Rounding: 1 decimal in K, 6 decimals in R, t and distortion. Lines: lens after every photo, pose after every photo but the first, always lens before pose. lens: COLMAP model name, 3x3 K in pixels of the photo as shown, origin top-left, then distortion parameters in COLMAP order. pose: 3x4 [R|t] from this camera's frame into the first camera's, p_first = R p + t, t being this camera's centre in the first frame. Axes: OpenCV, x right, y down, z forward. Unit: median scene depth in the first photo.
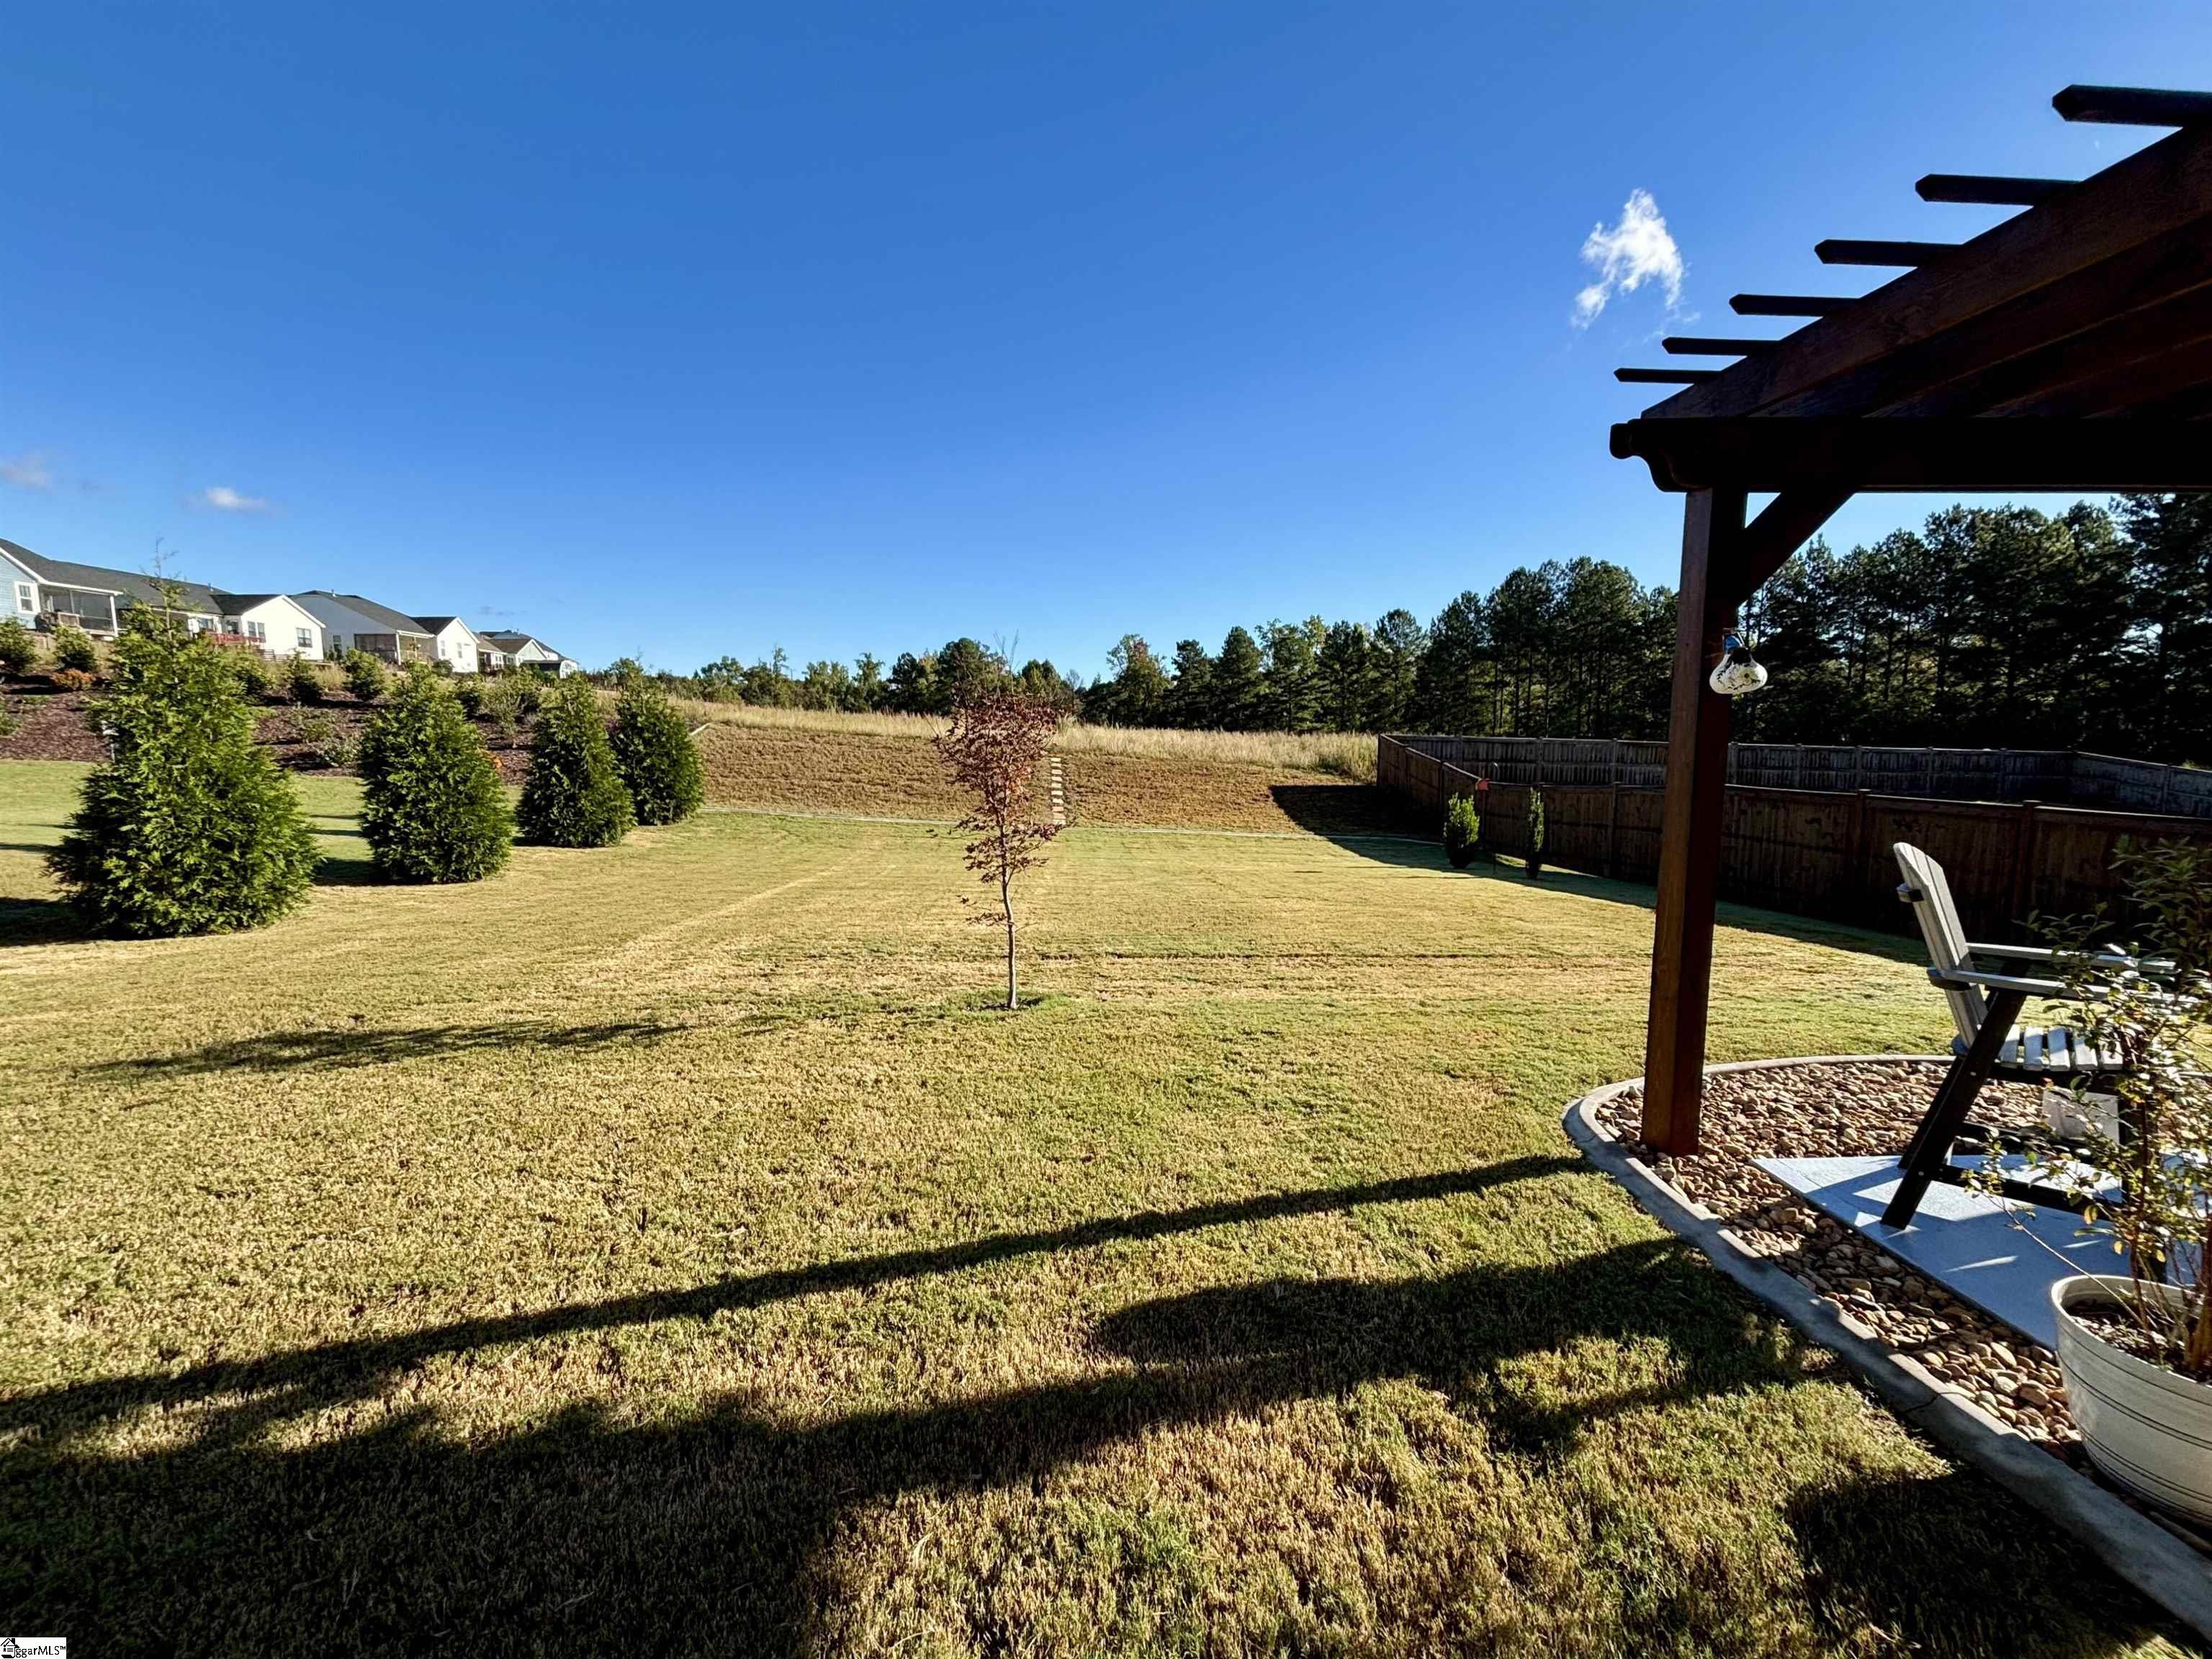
lens RADIAL K [[885.6, 0, 1091.0], [0, 885.6, 835.8], [0, 0, 1]] dist [0.000035, -0.000004]
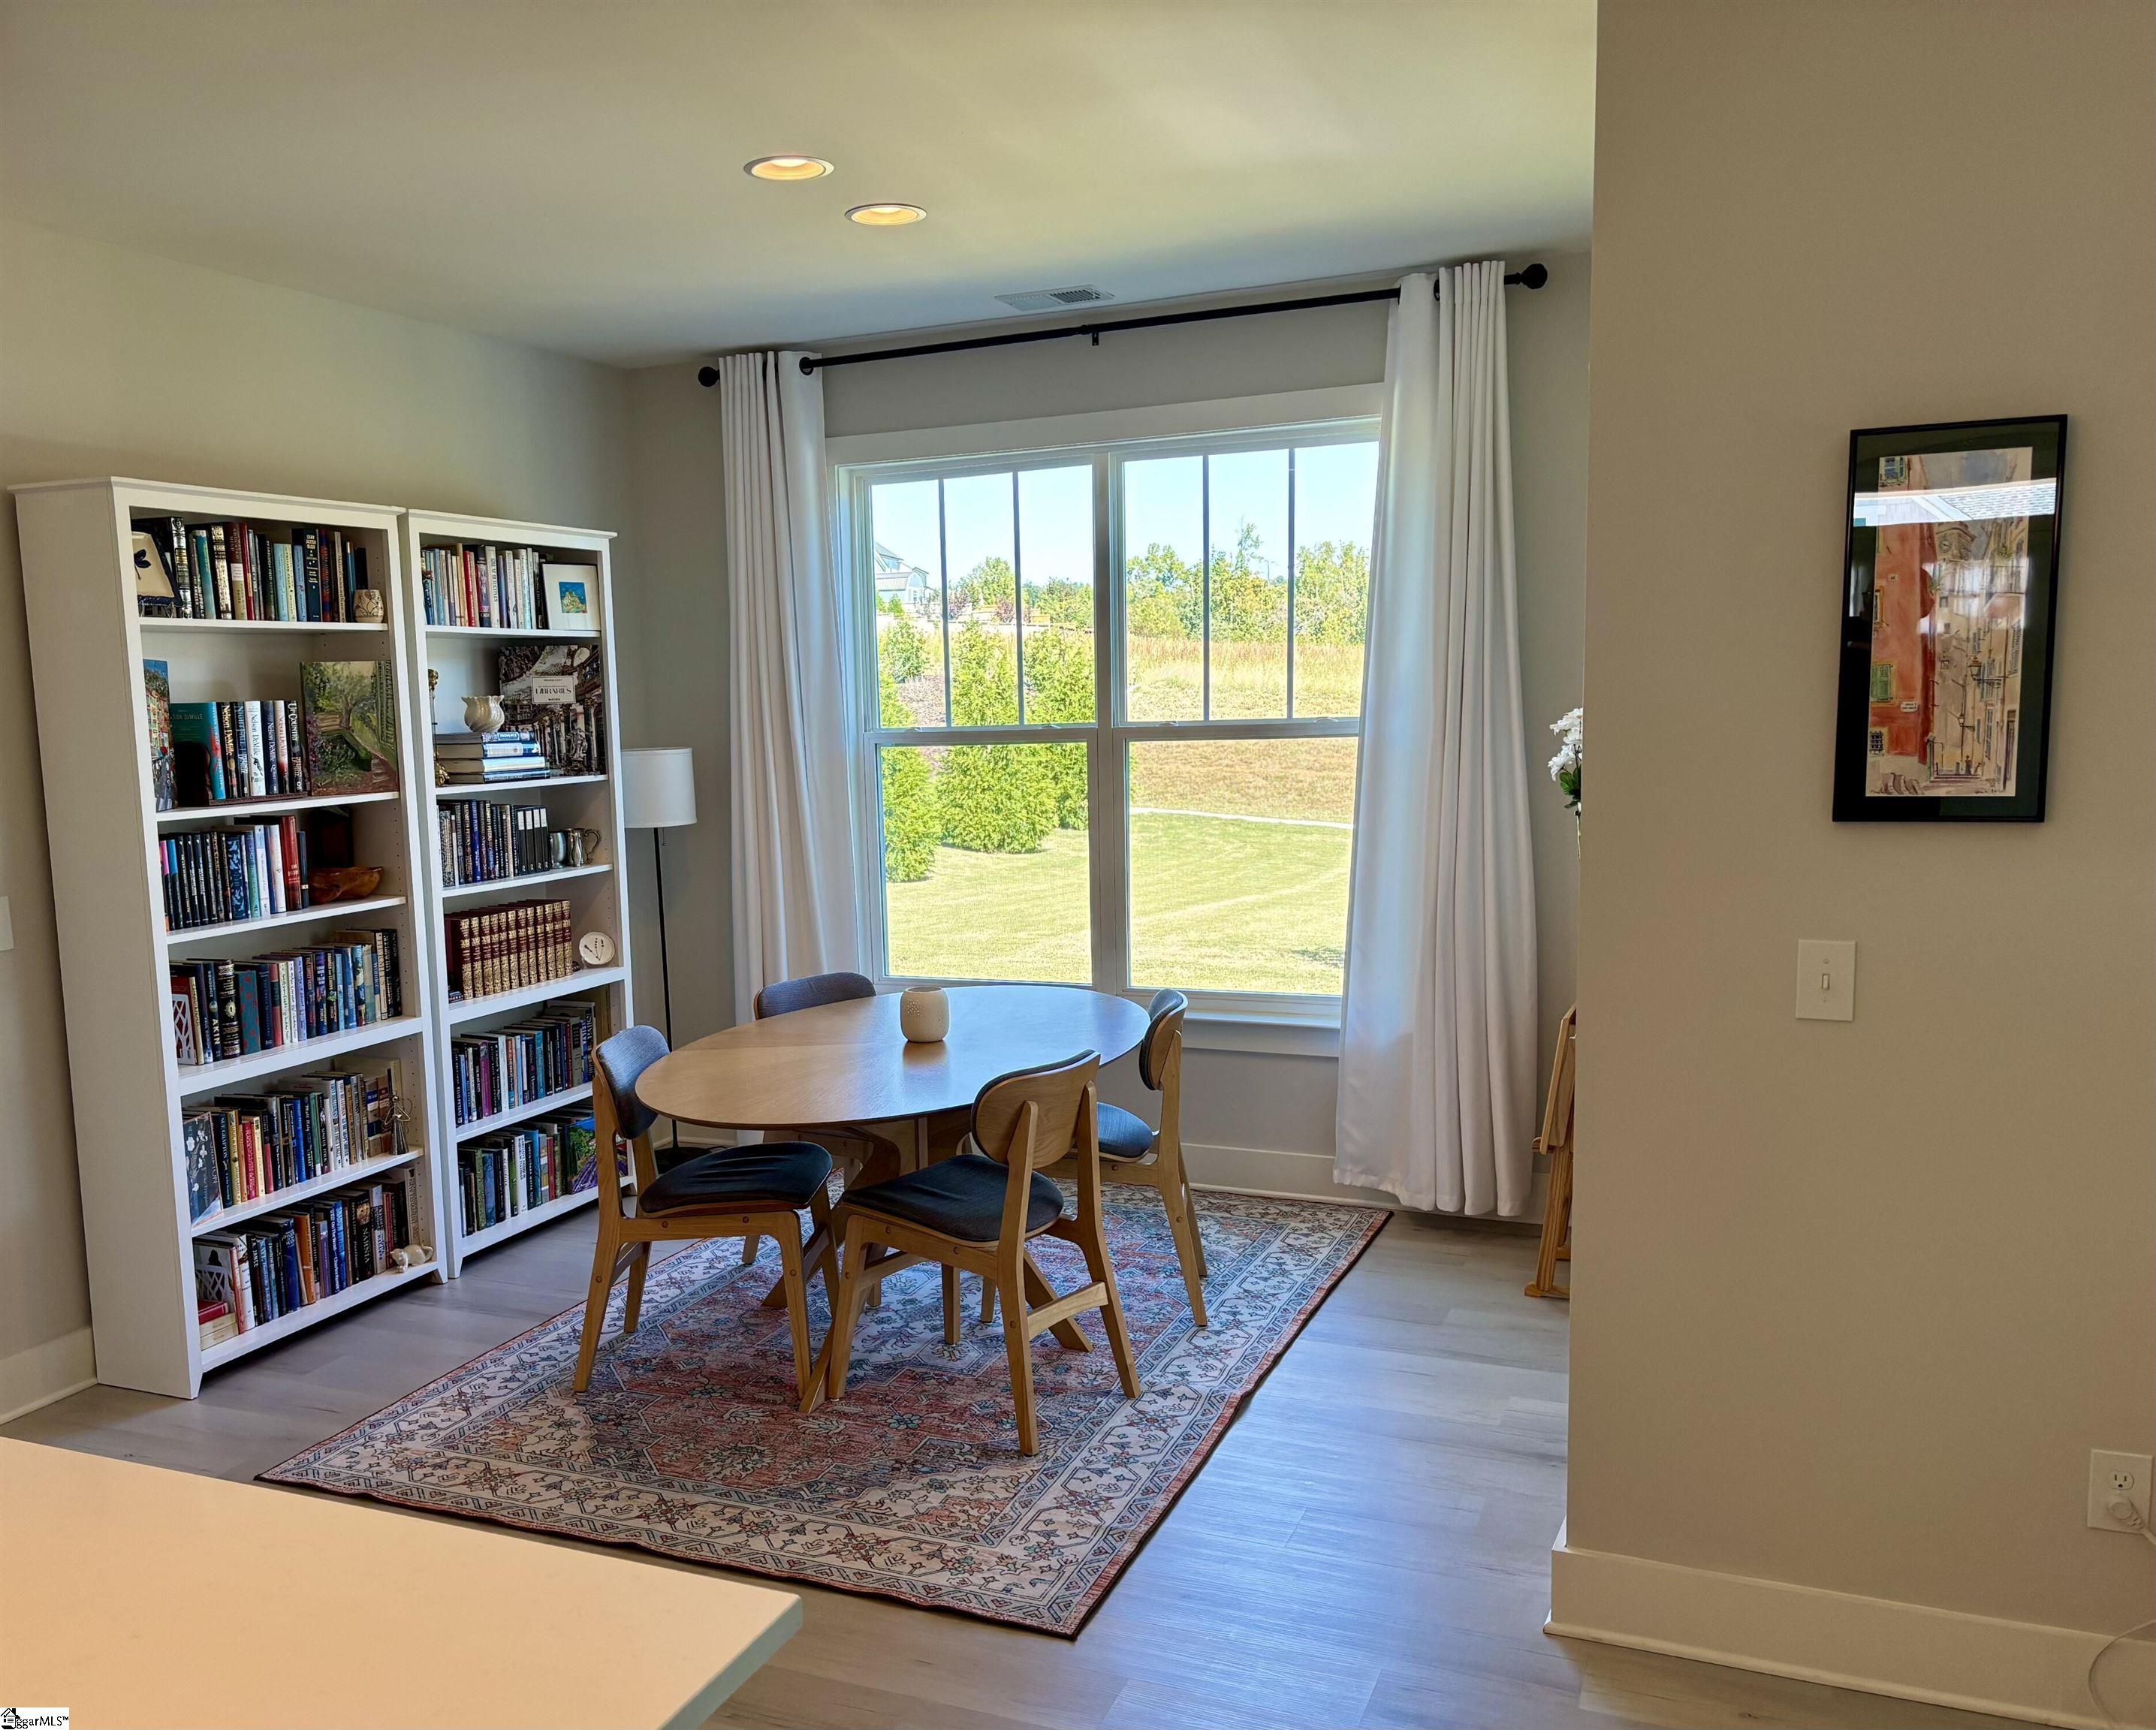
lens RADIAL K [[1842.7, 0, 976.4], [0, 1842.7, 944.9], [0, 0, 1]] dist [0.048741, -0.018212]
pose [[0.887462, 0.046953, -0.458483, 0.171932], [-0.032644, 0.998702, 0.039089, 0.029301], [0.459723, -0.019723, 0.887843, -0.469849]]
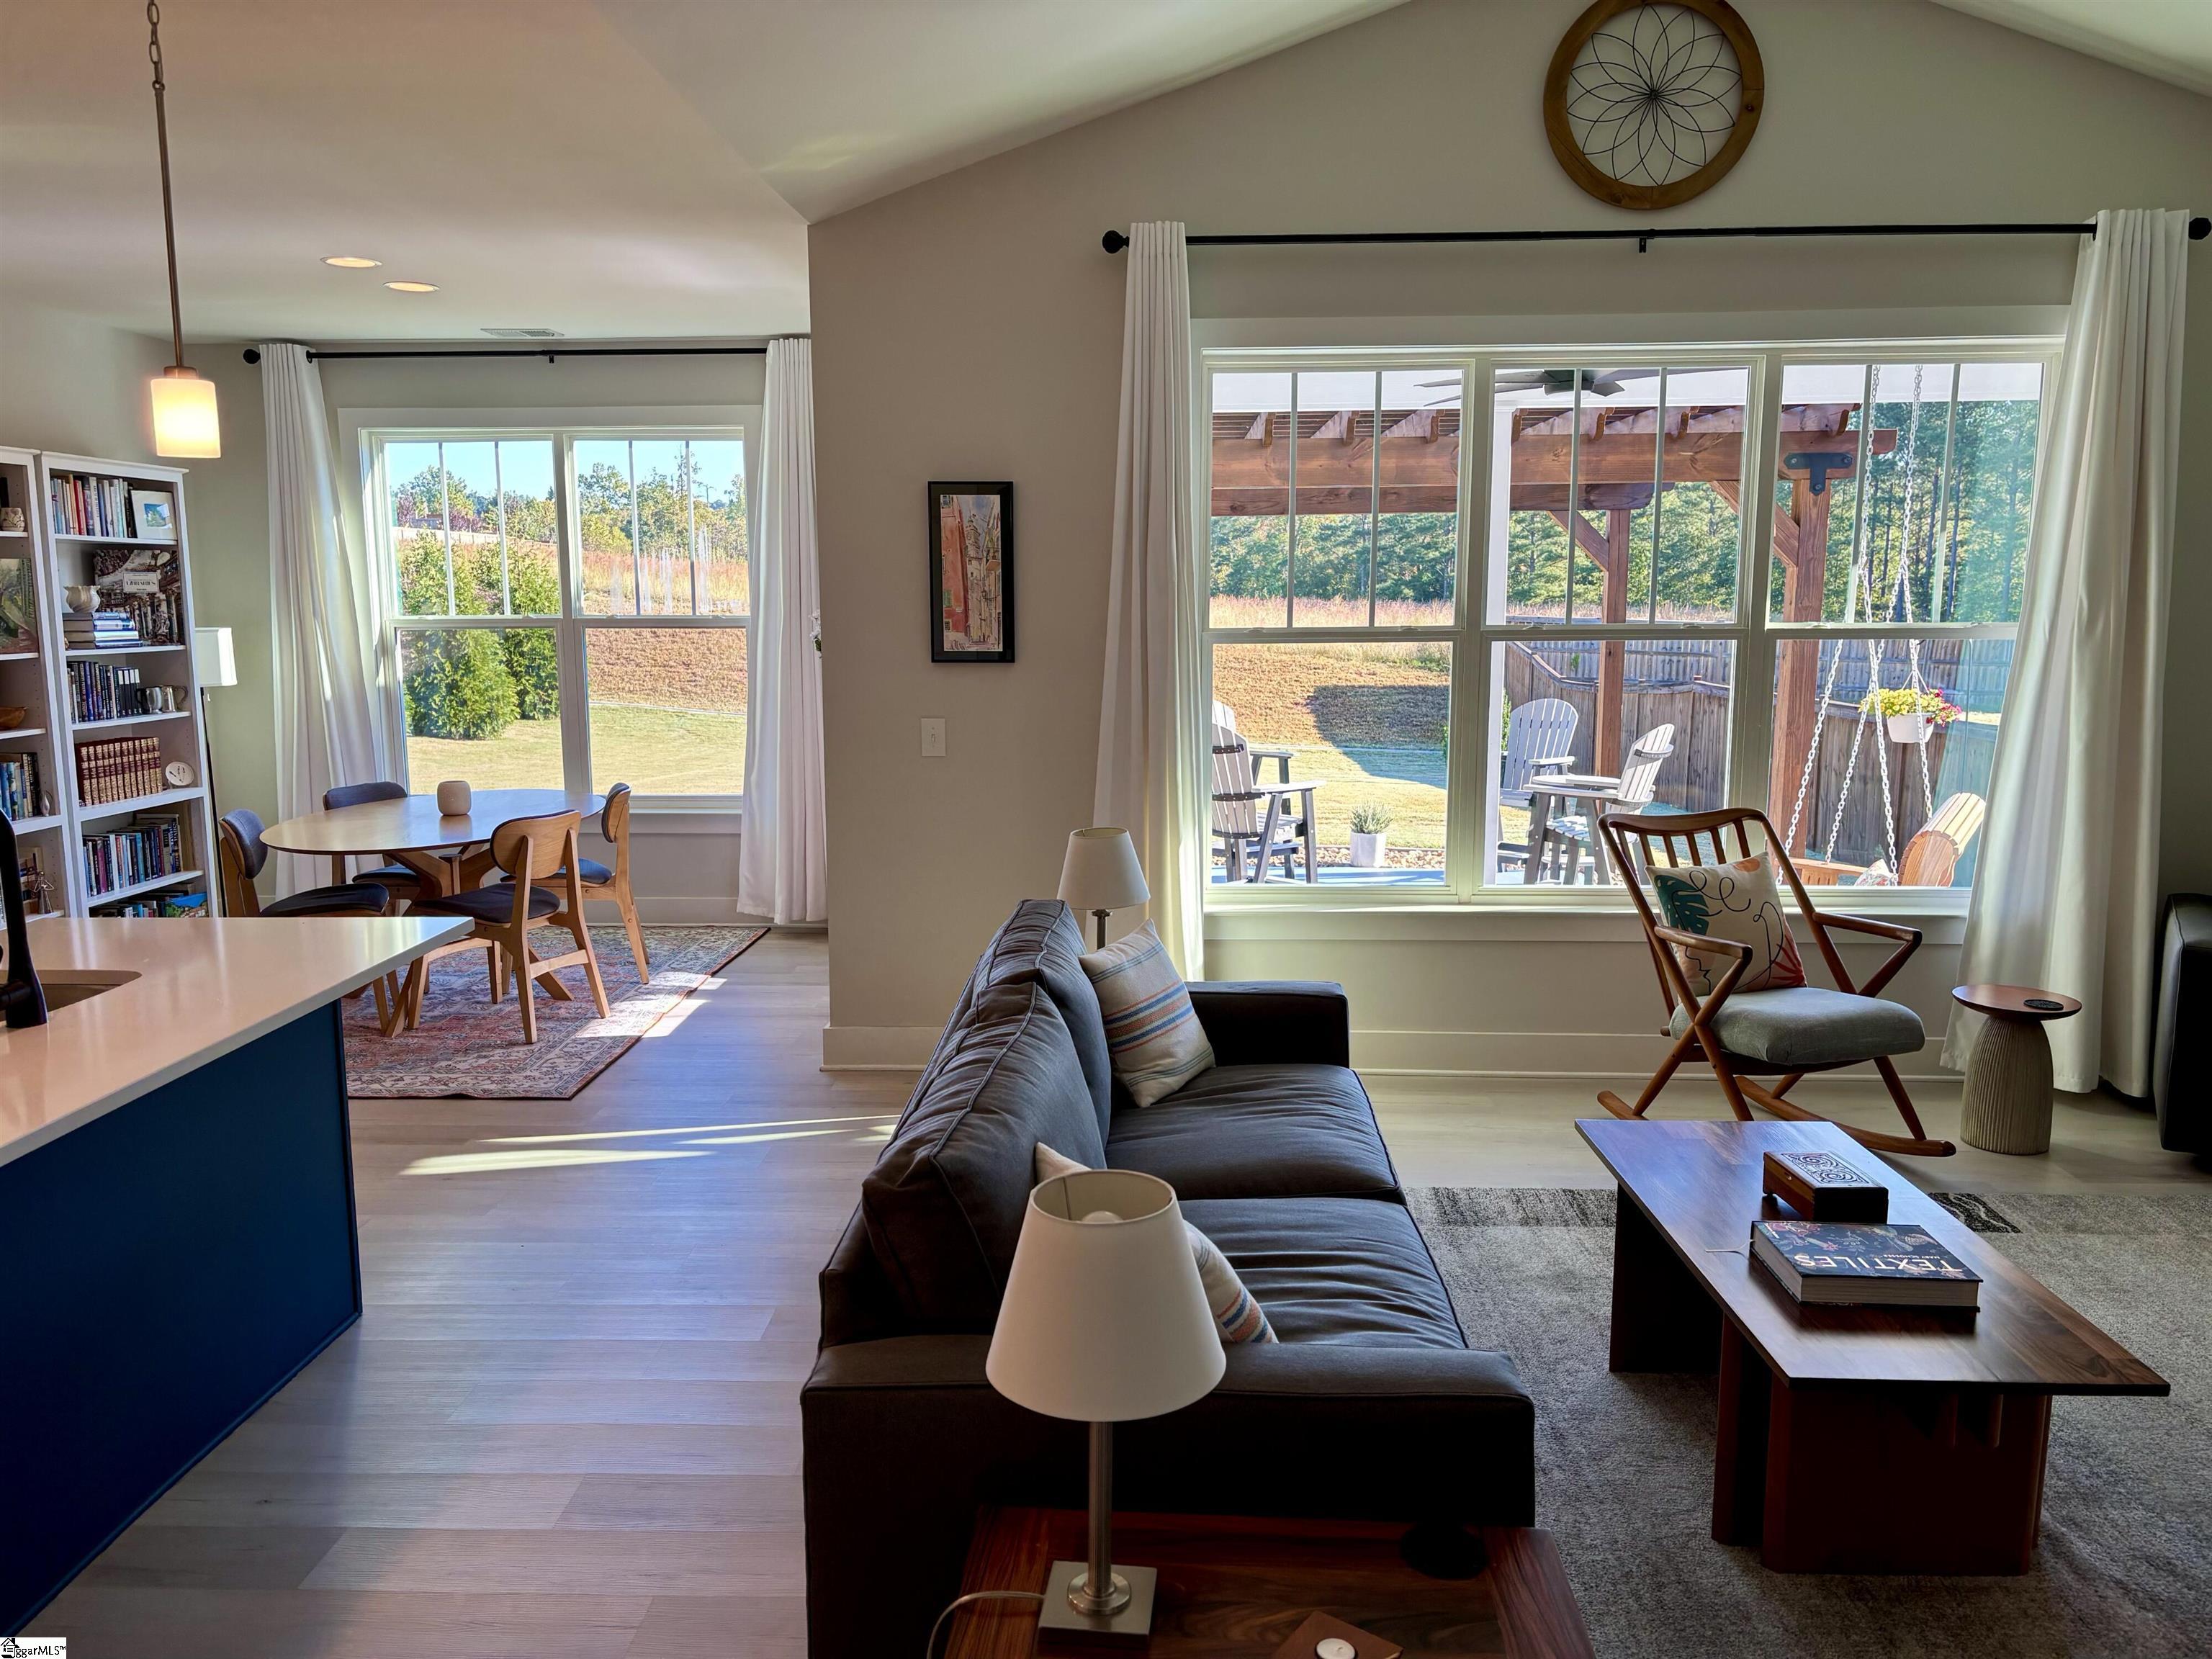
lens RADIAL K [[1670.7, 0, 1093.6], [0, 1670.7, 844.6], [0, 0, 1]] dist [0.059775, -0.068805]
pose [[0.994693, 0.019650, -0.100996, 0.221724], [-0.016155, 0.999246, 0.035310, 0.043770], [0.101614, -0.033491, 0.994260, -0.590926]]
